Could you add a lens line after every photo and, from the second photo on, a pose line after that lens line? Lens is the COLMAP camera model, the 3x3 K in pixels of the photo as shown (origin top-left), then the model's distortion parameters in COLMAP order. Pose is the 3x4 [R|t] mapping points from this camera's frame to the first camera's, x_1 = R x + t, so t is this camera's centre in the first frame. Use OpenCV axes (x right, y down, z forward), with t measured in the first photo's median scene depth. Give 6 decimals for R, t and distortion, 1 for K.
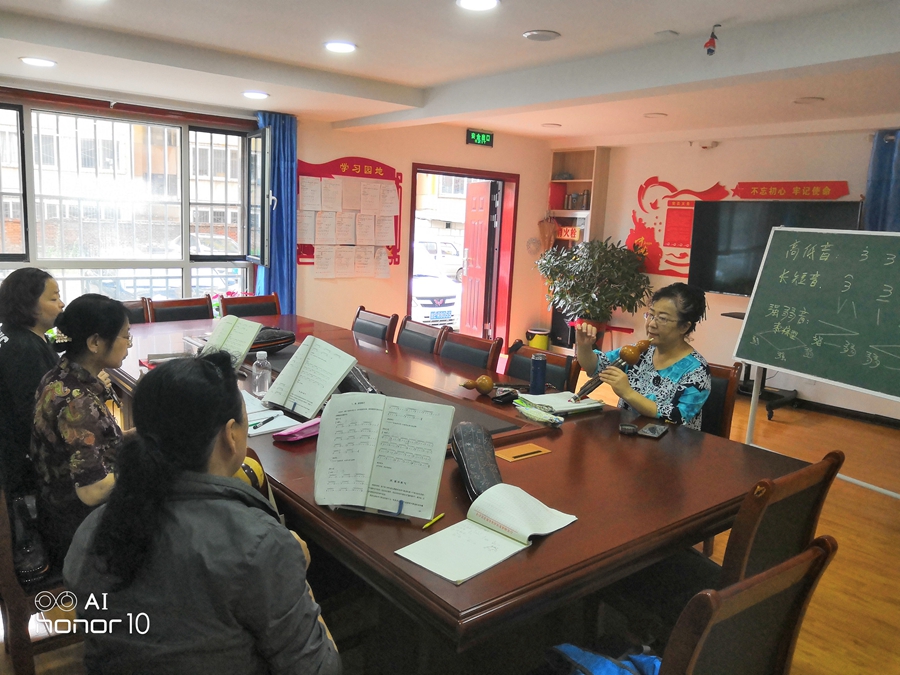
lens RADIAL K [[716.5, 0, 450.1], [0, 716.5, 336.4], [0, 0, 1]] dist [-0.010509, -0.002357]
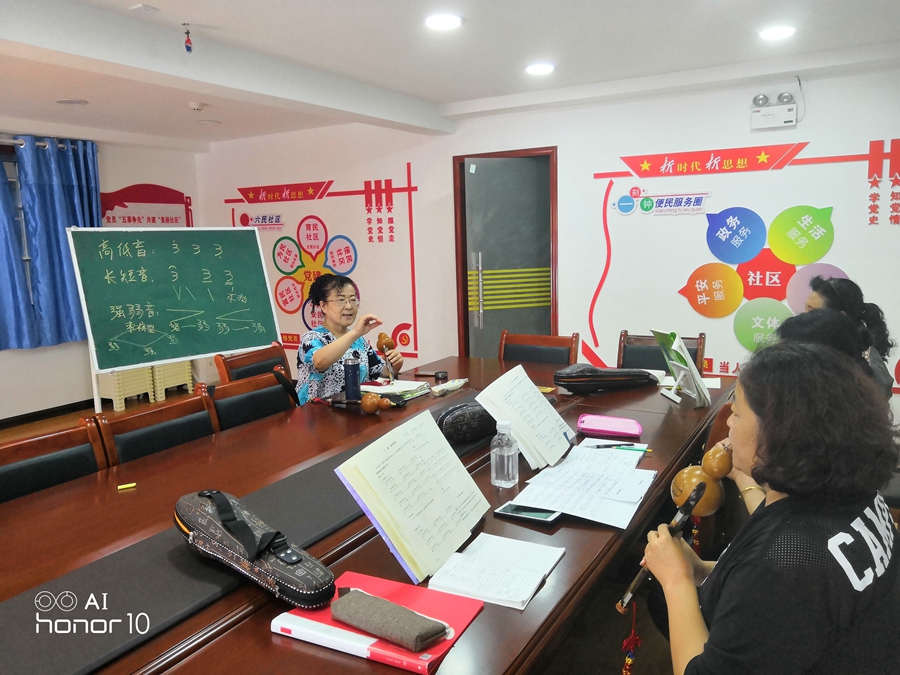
lens RADIAL K [[716.5, 0, 450.3], [0, 716.5, 339.1], [0, 0, 1]] dist [-0.010509, -0.002357]
pose [[-0.368569, -0.161274, 0.915504, -0.391073], [0.169899, 0.956562, 0.236906, -0.097819], [-0.913943, 0.242859, -0.325158, 0.572035]]
